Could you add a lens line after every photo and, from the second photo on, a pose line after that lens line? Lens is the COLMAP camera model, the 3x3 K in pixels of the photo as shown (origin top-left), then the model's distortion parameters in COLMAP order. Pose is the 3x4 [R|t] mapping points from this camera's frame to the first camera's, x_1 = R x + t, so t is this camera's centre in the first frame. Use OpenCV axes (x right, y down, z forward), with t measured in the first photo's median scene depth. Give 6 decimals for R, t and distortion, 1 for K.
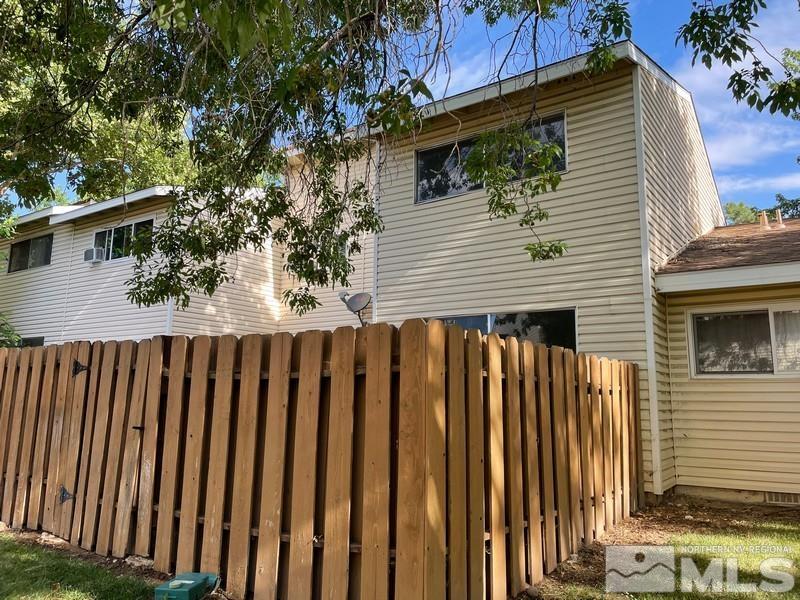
lens RADIAL K [[607.6, 0, 398.2], [0, 607.6, 293.1], [0, 0, 1]] dist [0.102497, -0.138645]
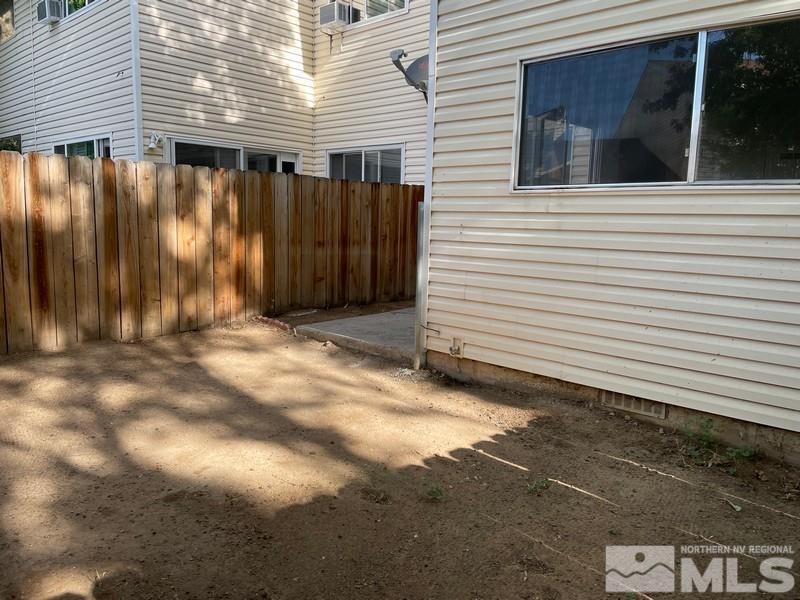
lens RADIAL K [[607.6, 0, 398.2], [0, 607.6, 293.1], [0, 0, 1]] dist [0.102497, -0.138645]
pose [[0.988672, 0.029037, -0.147258, 0.007892], [0.015419, 0.956269, 0.292081, 0.045869], [0.149299, -0.291043, 0.944989, 0.309489]]
